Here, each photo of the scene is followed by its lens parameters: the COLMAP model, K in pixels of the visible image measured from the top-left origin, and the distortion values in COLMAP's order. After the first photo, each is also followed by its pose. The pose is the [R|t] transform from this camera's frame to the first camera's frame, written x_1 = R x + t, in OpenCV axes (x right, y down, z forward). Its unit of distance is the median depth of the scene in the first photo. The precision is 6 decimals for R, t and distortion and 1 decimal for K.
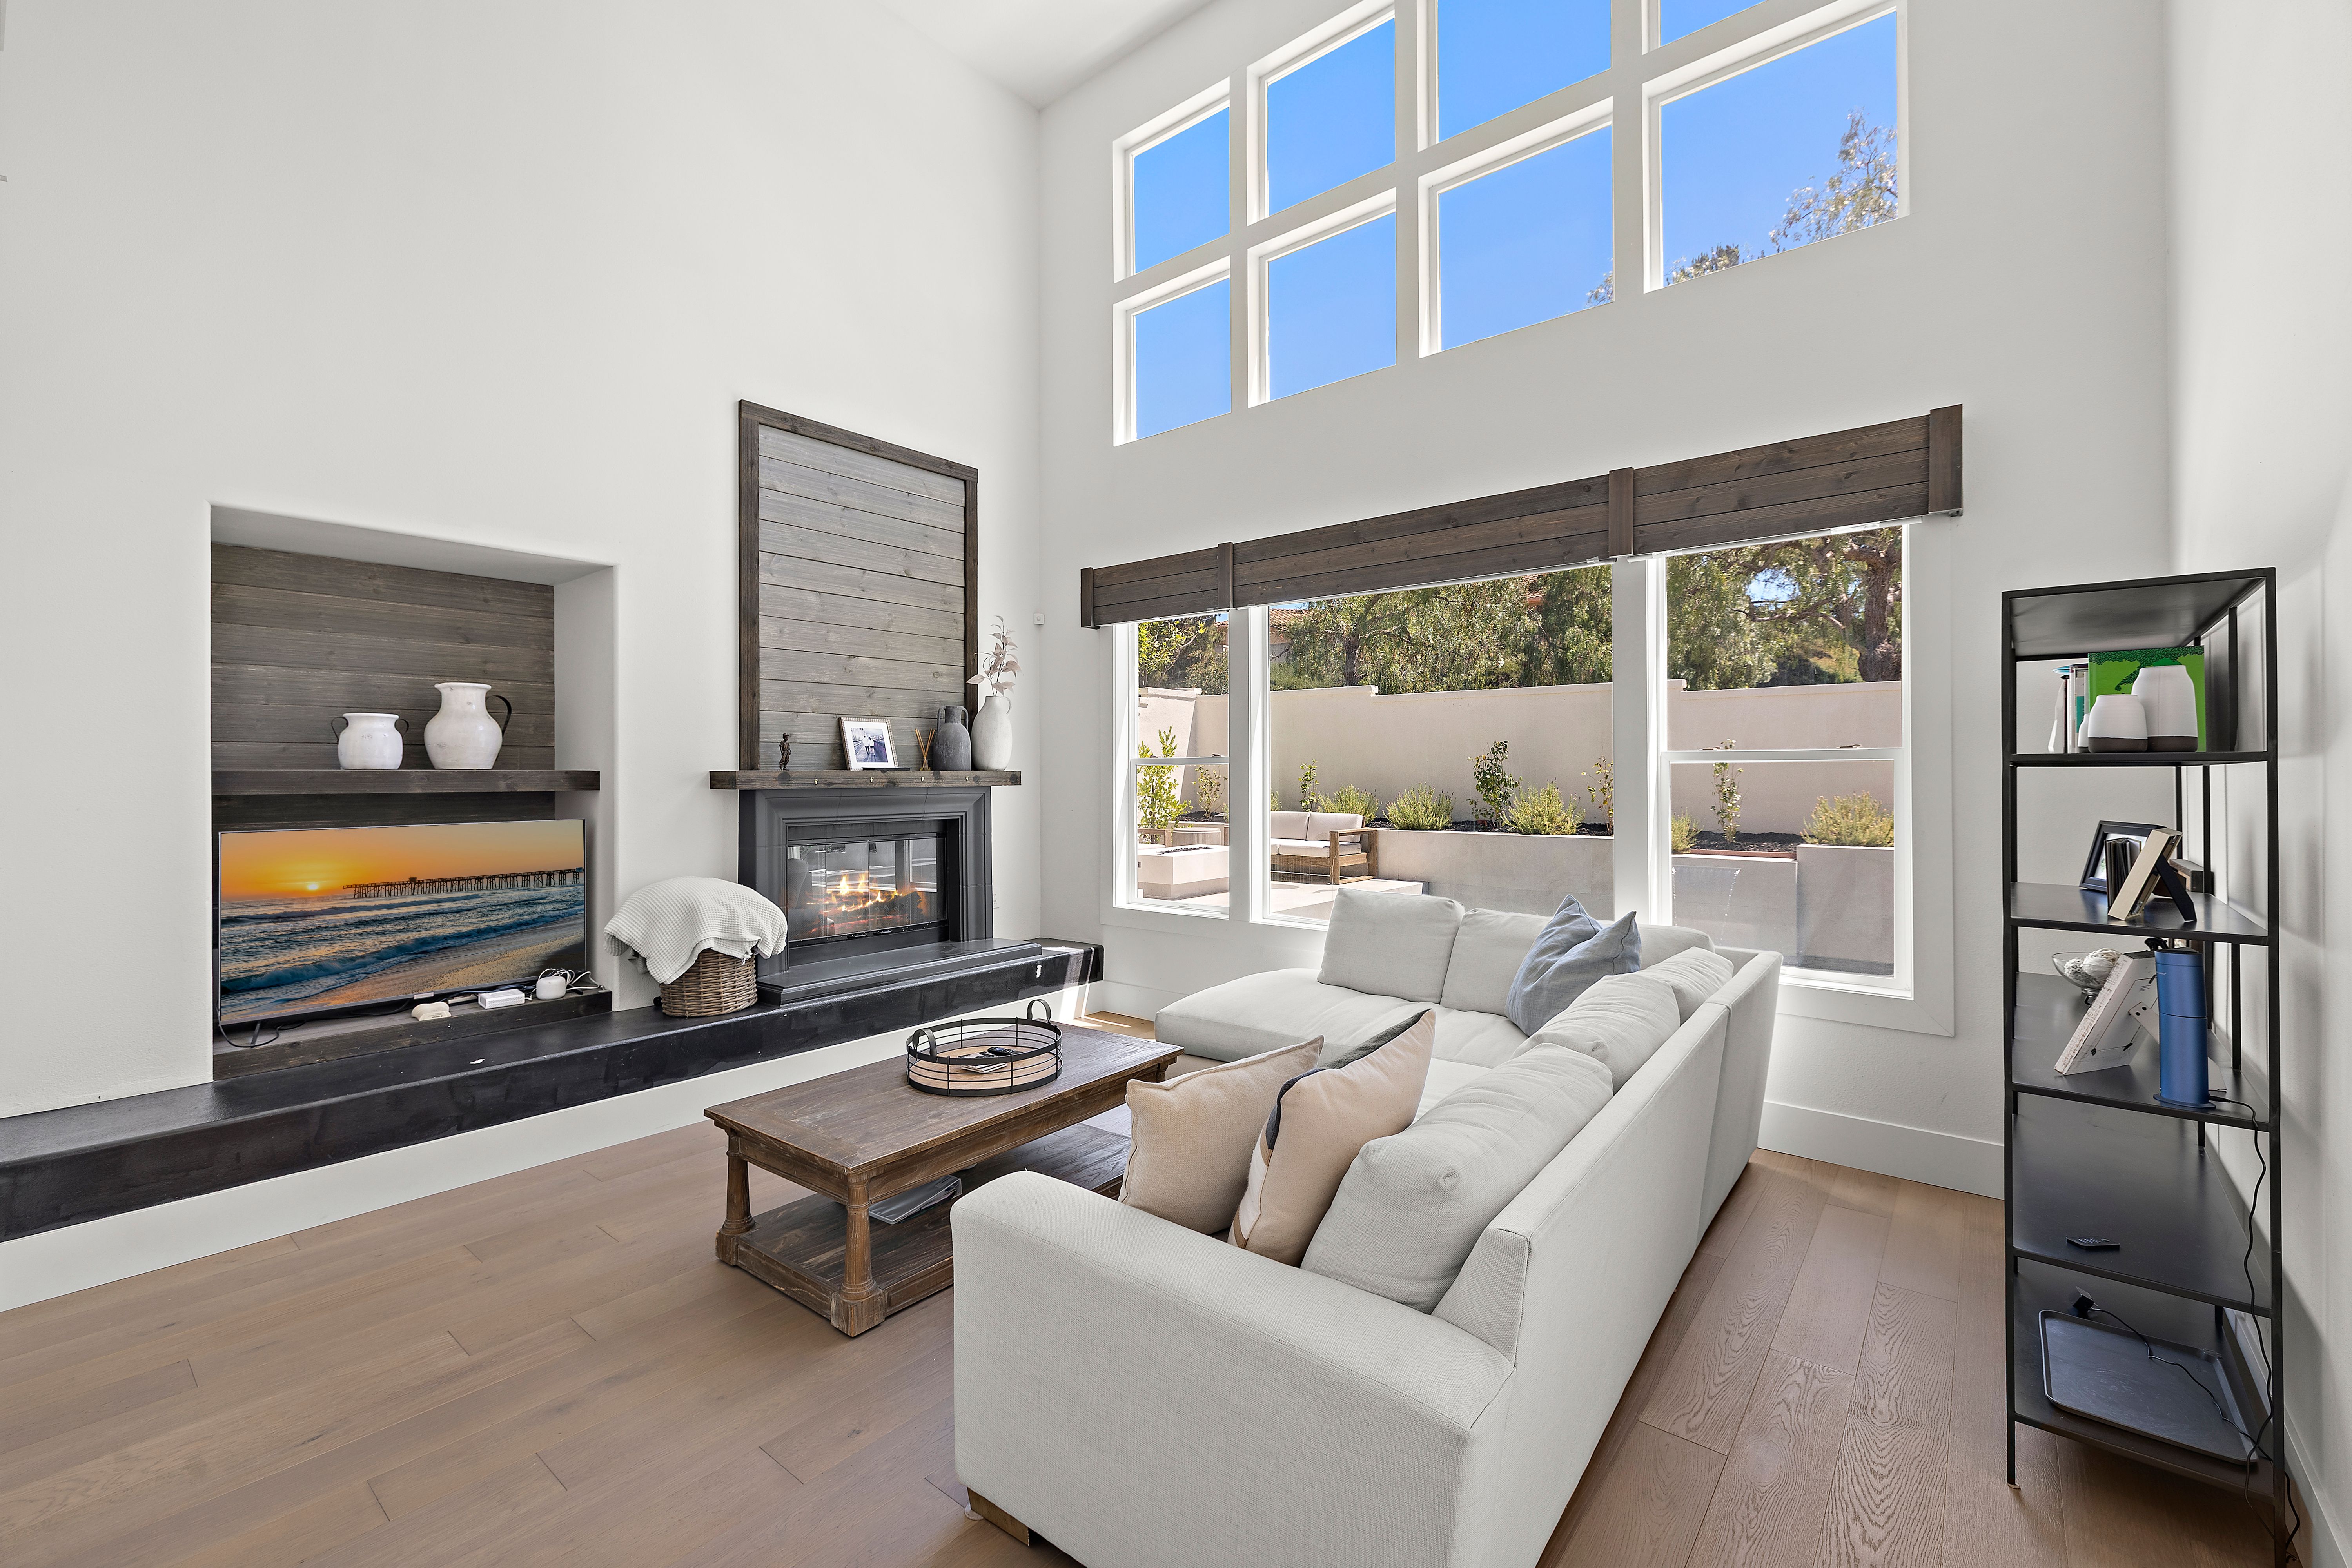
lens RADIAL K [[998.3, 0, 1156.9], [0, 998.3, 770.3], [0, 0, 1]] dist [0.003379, -0.000796]
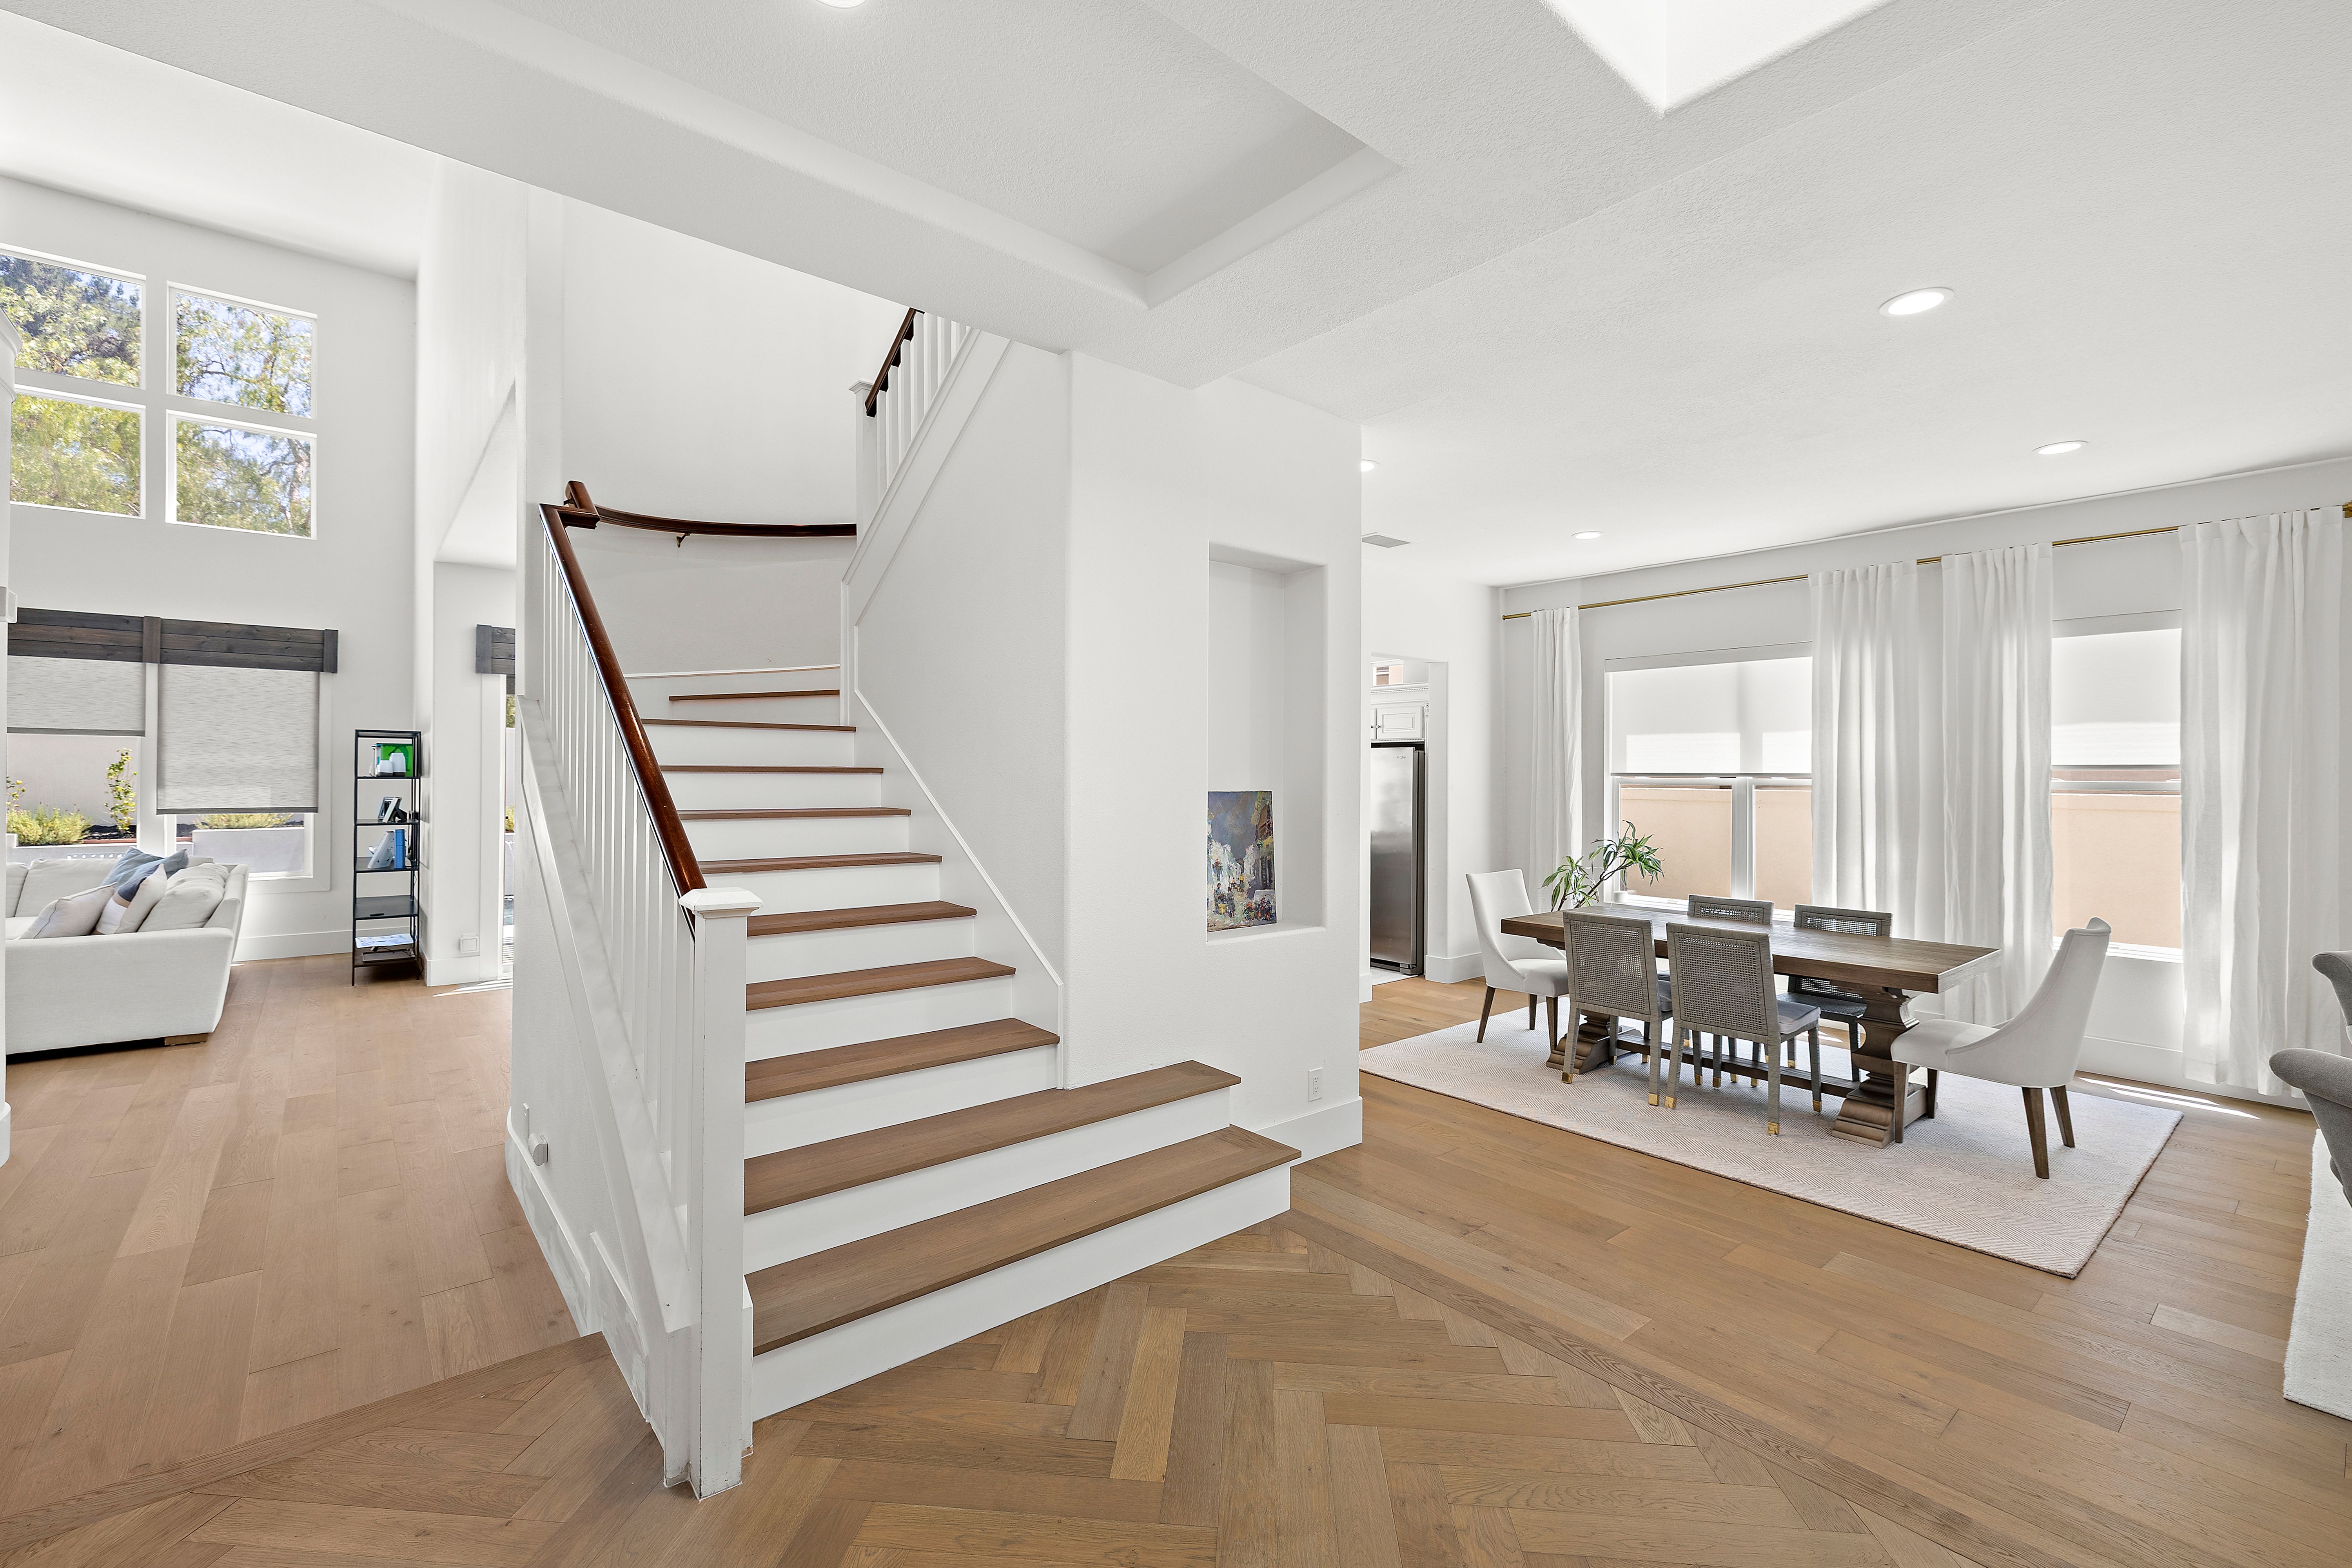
lens RADIAL K [[998.3, 0, 1163.5], [0, 998.3, 769.4], [0, 0, 1]] dist [0.003379, -0.000796]
pose [[0.178854, 0.011337, 0.983810, -0.712109], [-0.011040, 0.999894, -0.009516, -0.013756], [-0.983814, -0.009159, 0.178960, -0.821377]]
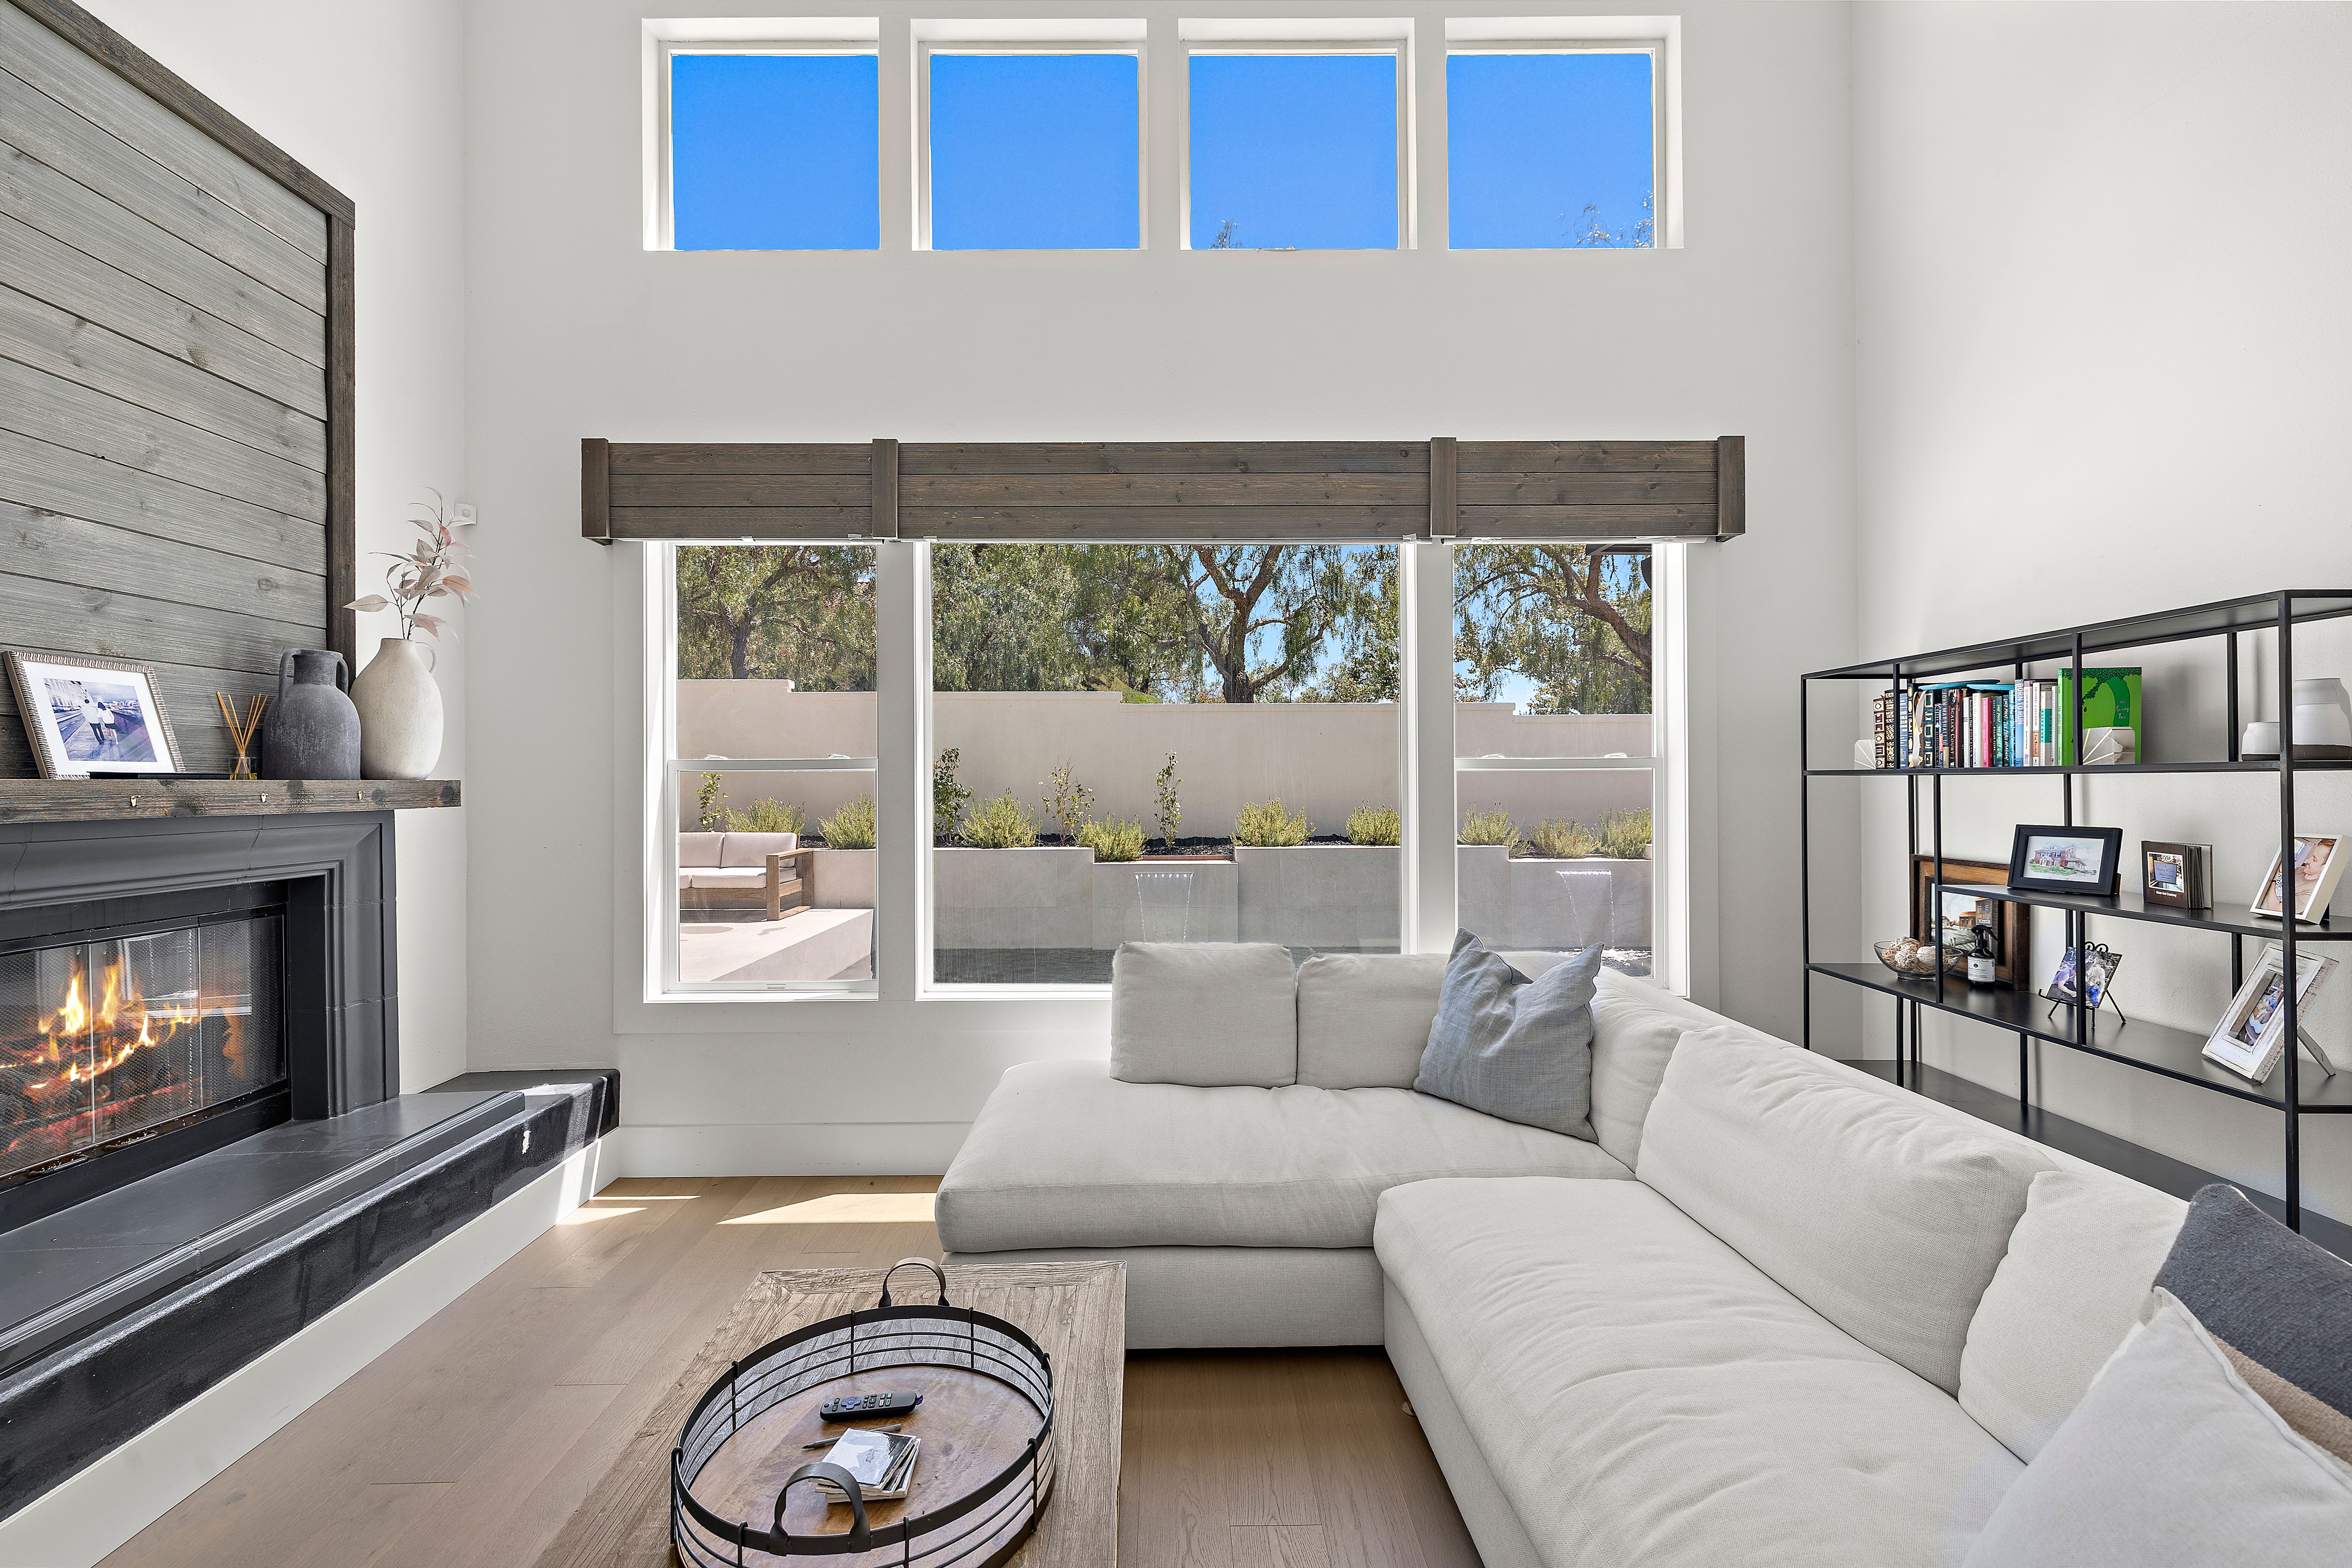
lens RADIAL K [[998.3, 0, 1177.3], [0, 998.3, 778.7], [0, 0, 1]] dist [0.003379, -0.000796]
pose [[0.760377, 0.000680, 0.649481, -0.198931], [0.000097, 0.999999, -0.001160, 0.000384], [-0.649482, 0.000945, 0.760377, 0.333997]]
